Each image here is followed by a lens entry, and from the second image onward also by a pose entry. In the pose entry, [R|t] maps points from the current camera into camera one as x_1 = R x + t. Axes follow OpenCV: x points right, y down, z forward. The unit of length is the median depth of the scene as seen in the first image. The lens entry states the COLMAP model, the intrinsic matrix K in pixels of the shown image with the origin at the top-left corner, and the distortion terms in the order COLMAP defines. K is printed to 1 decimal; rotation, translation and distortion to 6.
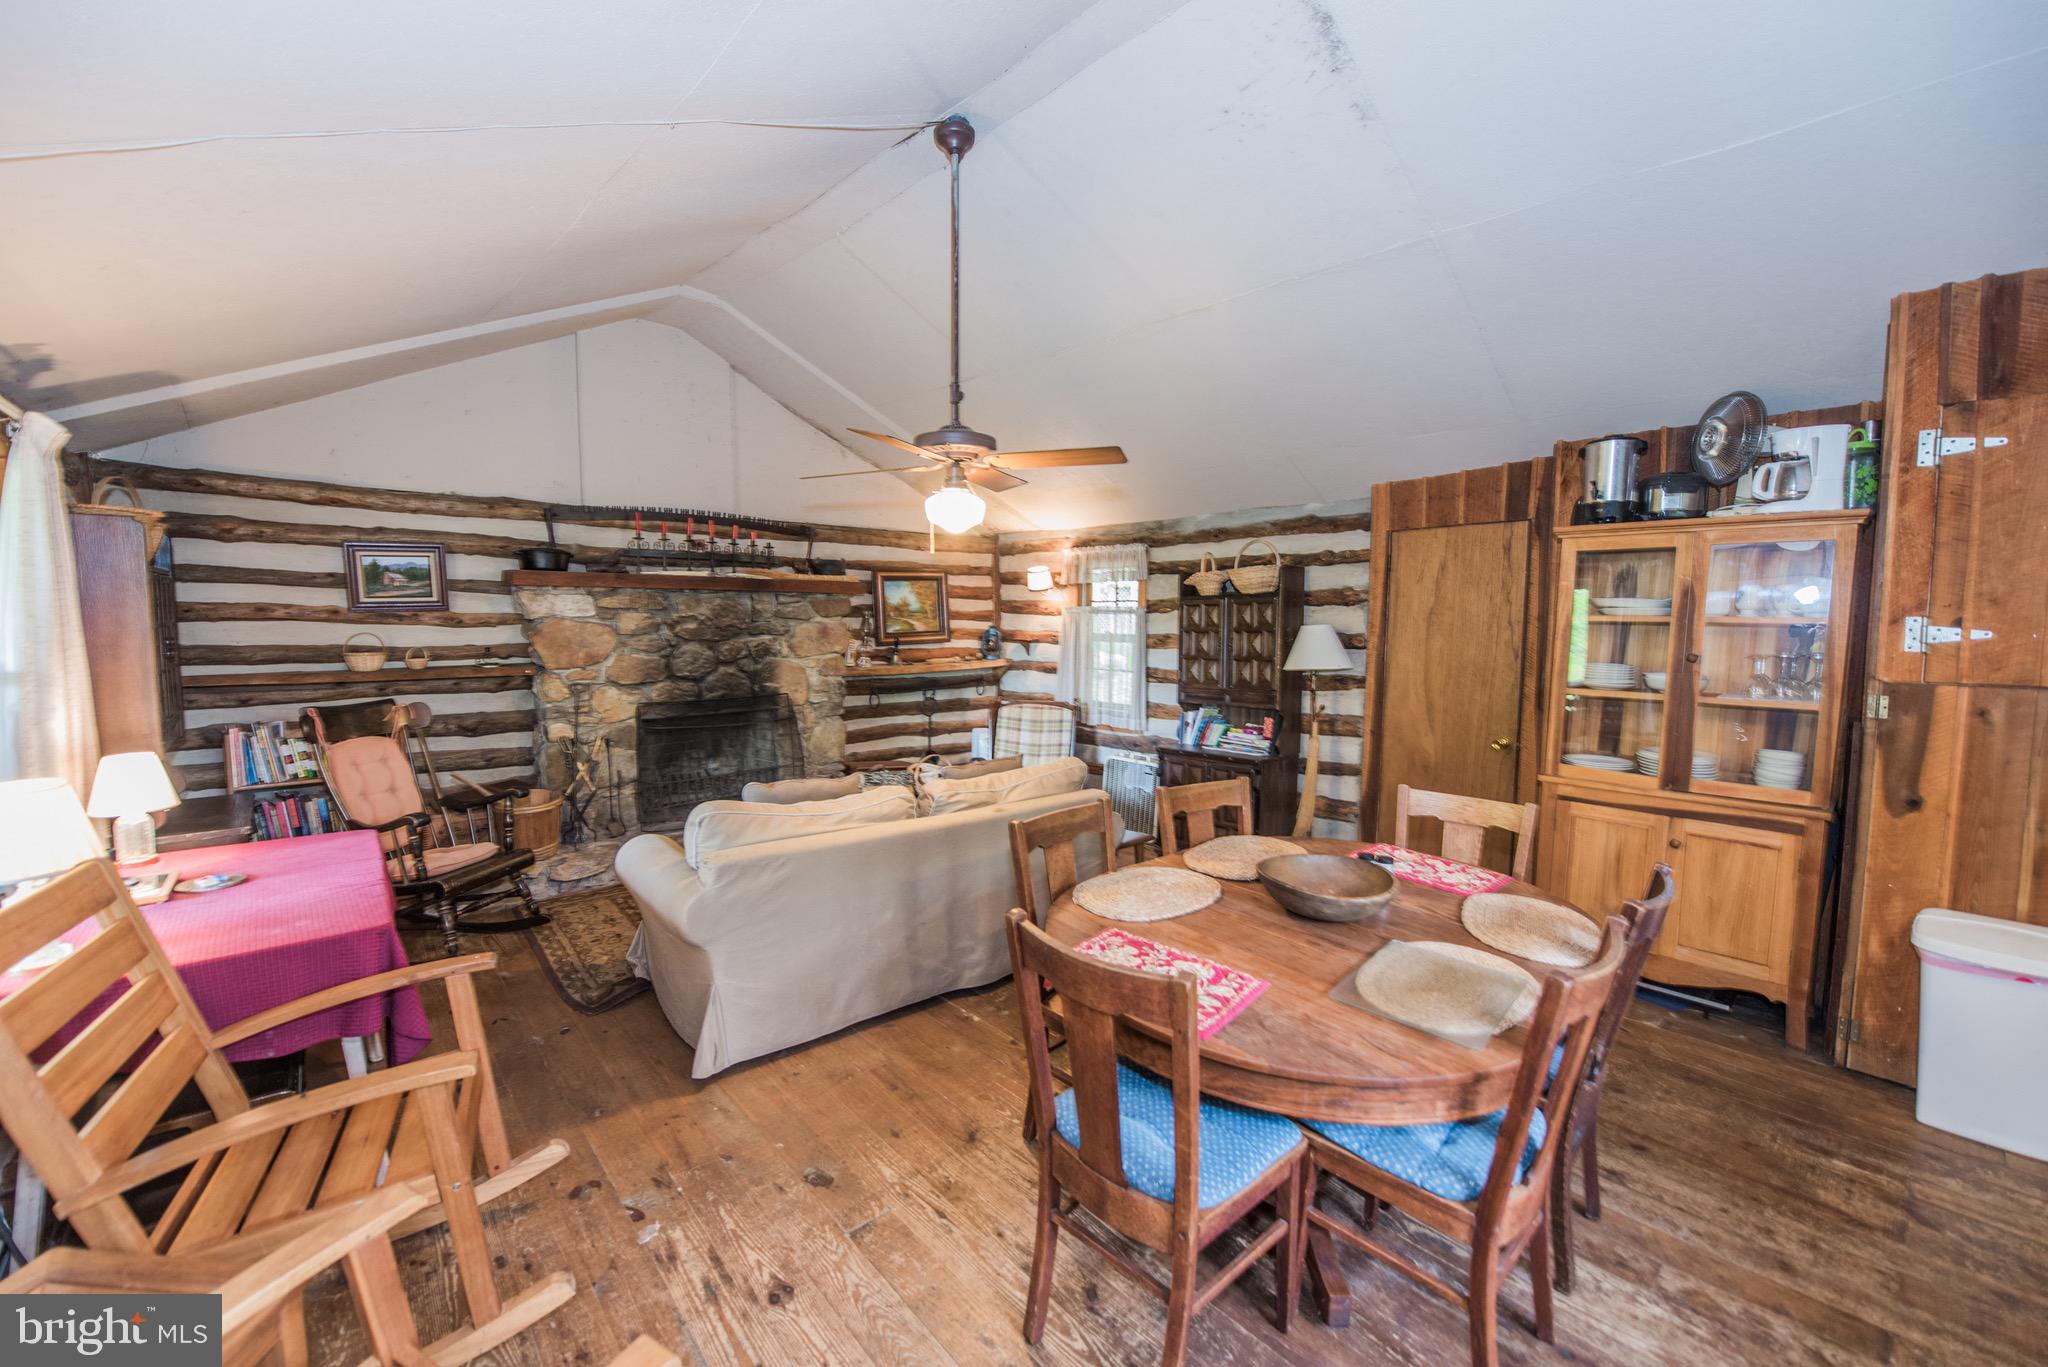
lens RADIAL K [[812.5, 0, 1013.6], [0, 812.5, 688.4], [0, 0, 1]] dist [-0.016312, -0.001347]
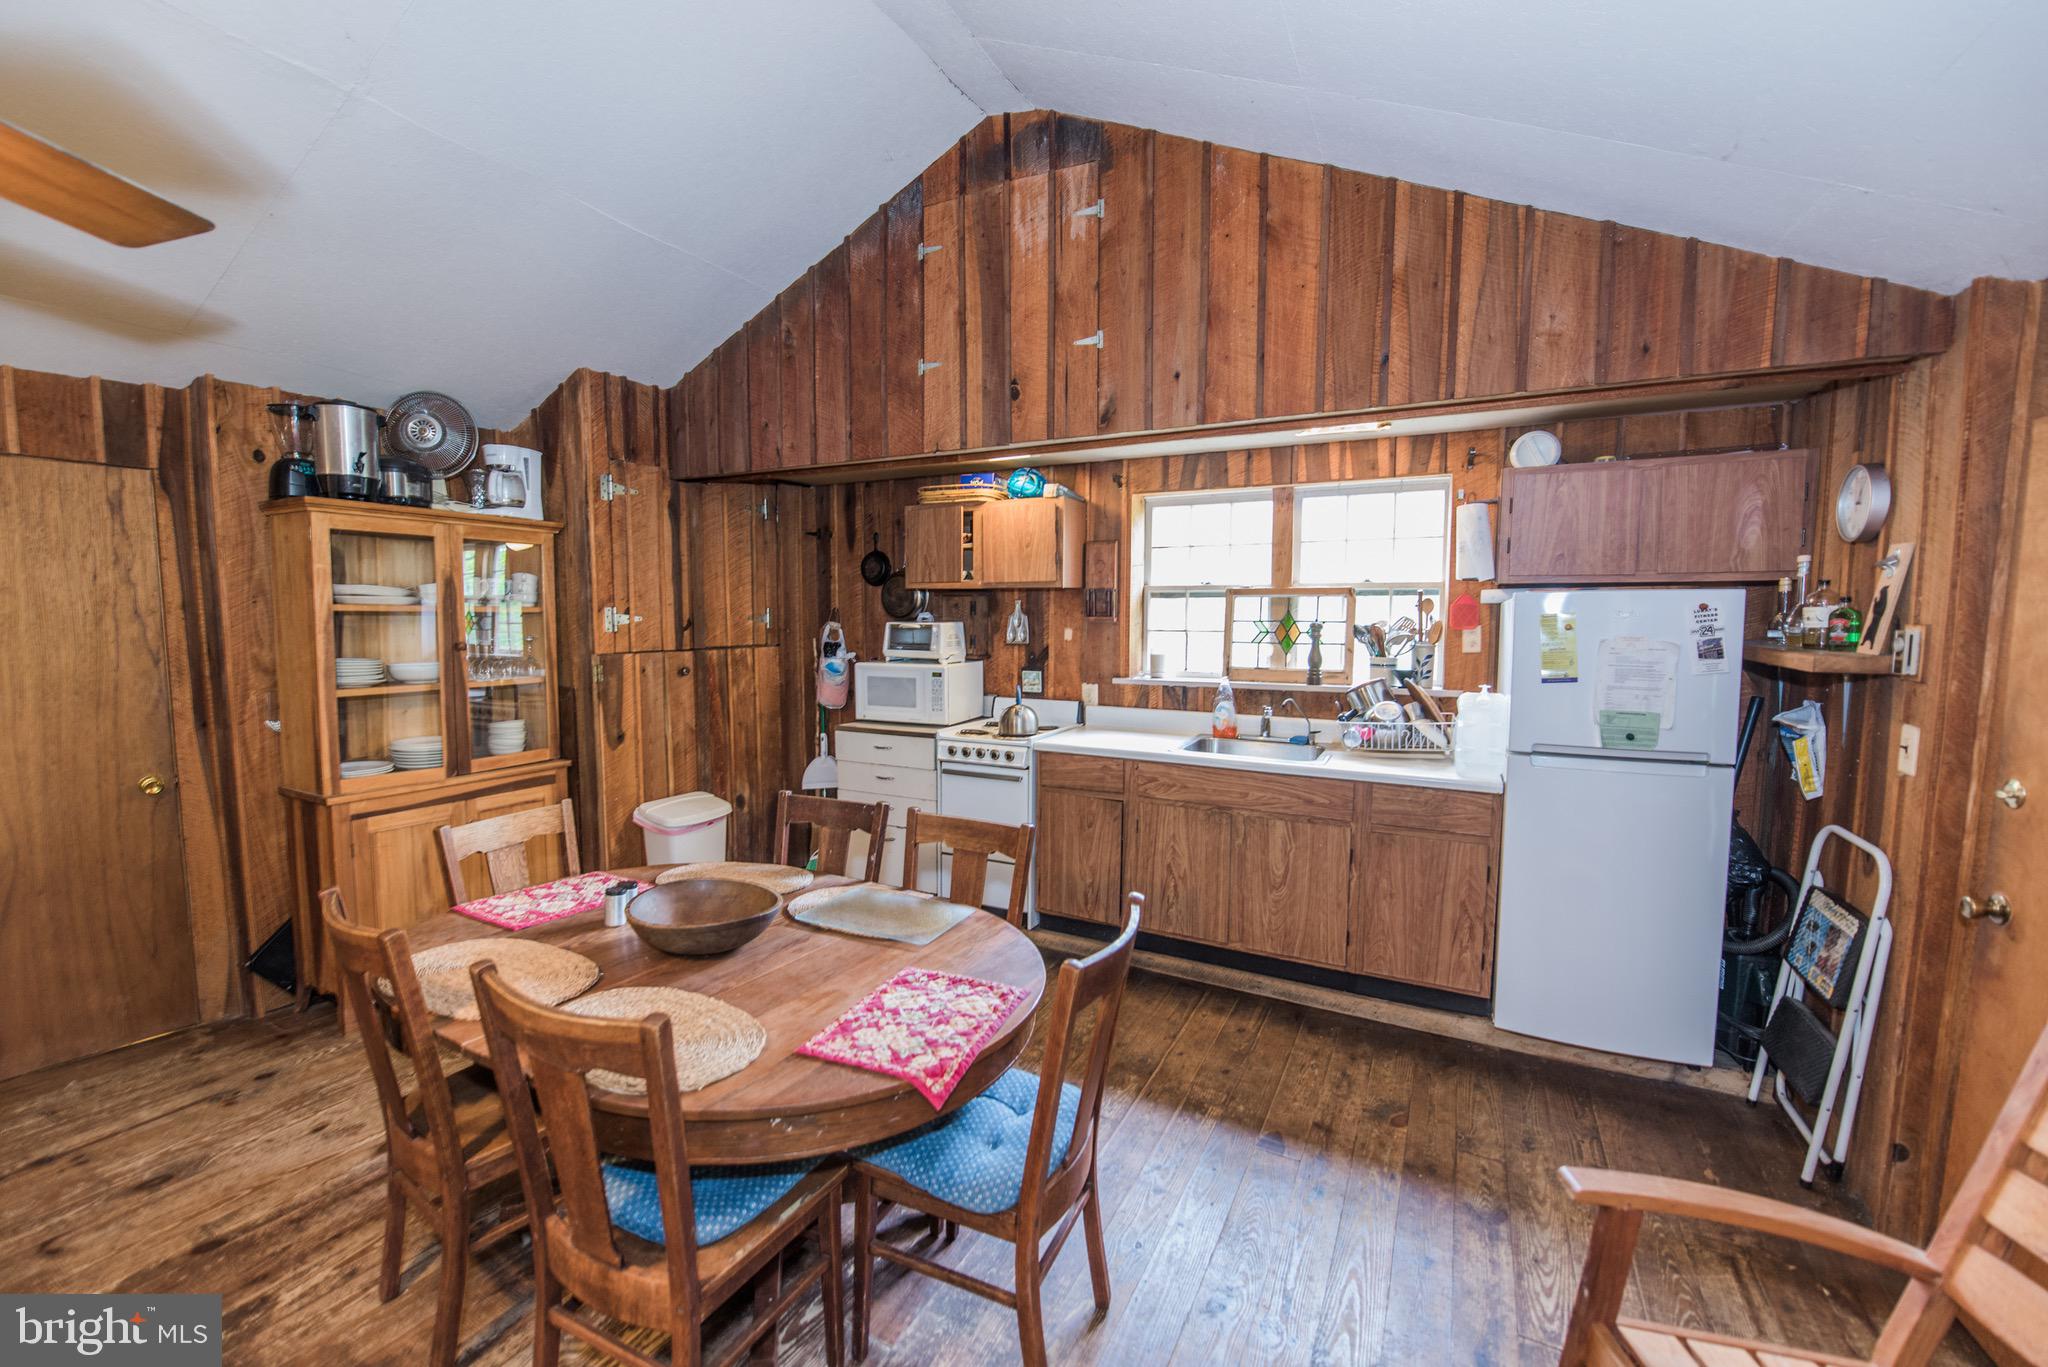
lens RADIAL K [[812.5, 0, 1026.5], [0, 812.5, 684.3], [0, 0, 1]] dist [-0.016312, -0.001347]
pose [[-0.352388, -0.091564, 0.931364, -0.388952], [0.070193, 0.989813, 0.123869, -0.066079], [-0.933218, 0.109025, -0.342371, 0.674836]]
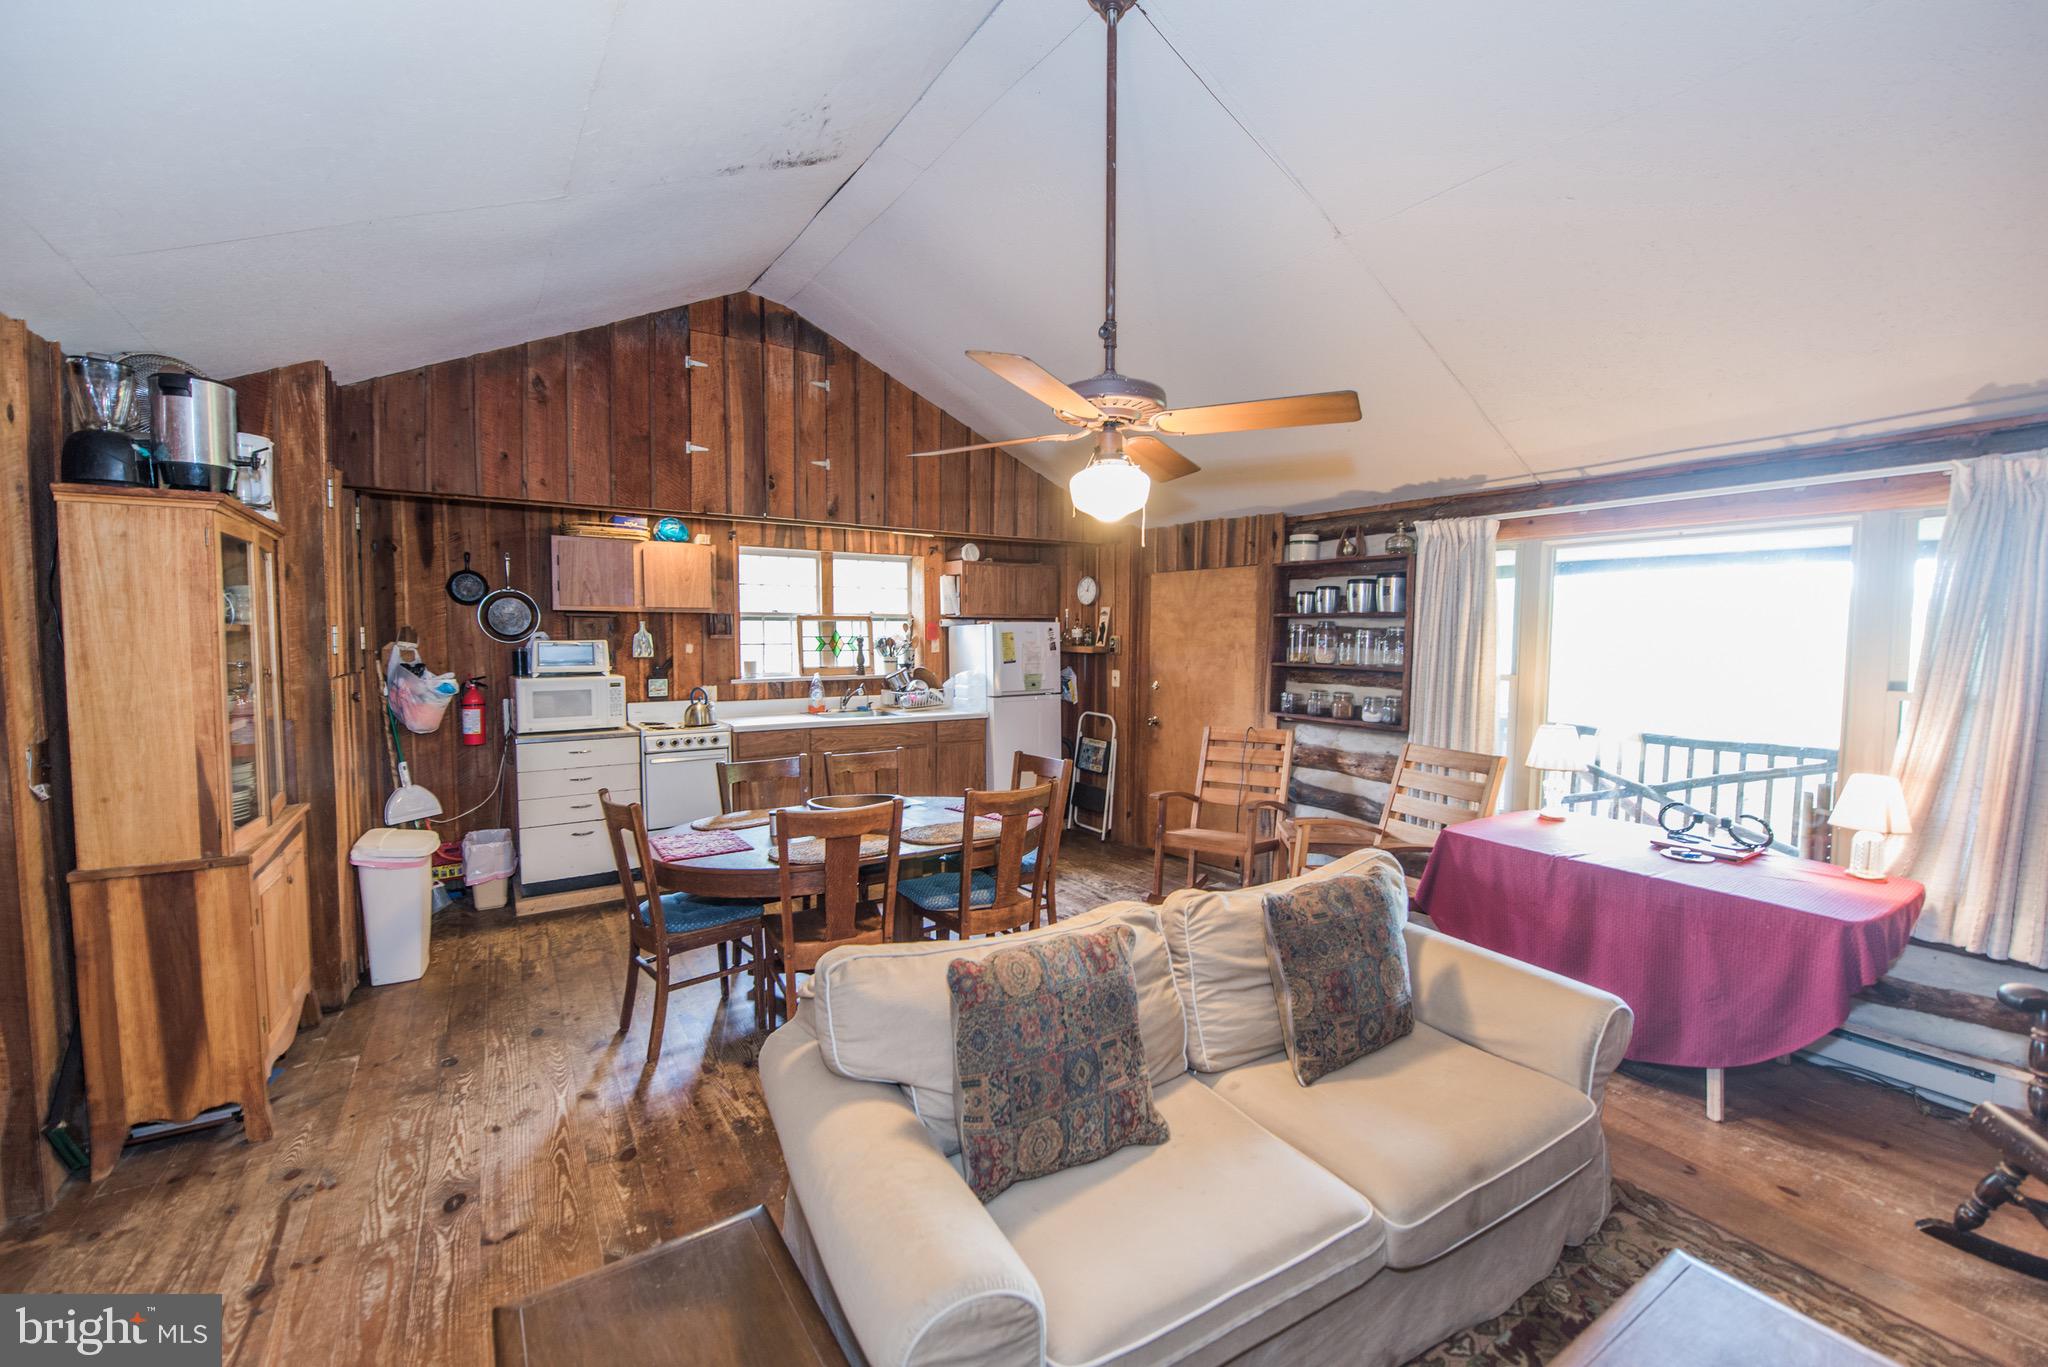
lens RADIAL K [[812.5, 0, 1010.2], [0, 812.5, 682.9], [0, 0, 1]] dist [-0.016312, -0.001347]
pose [[-0.987004, -0.021105, 0.159306, -0.110090], [0.001997, 0.989651, 0.143482, -0.147358], [-0.160686, 0.141936, -0.976747, 1.692135]]
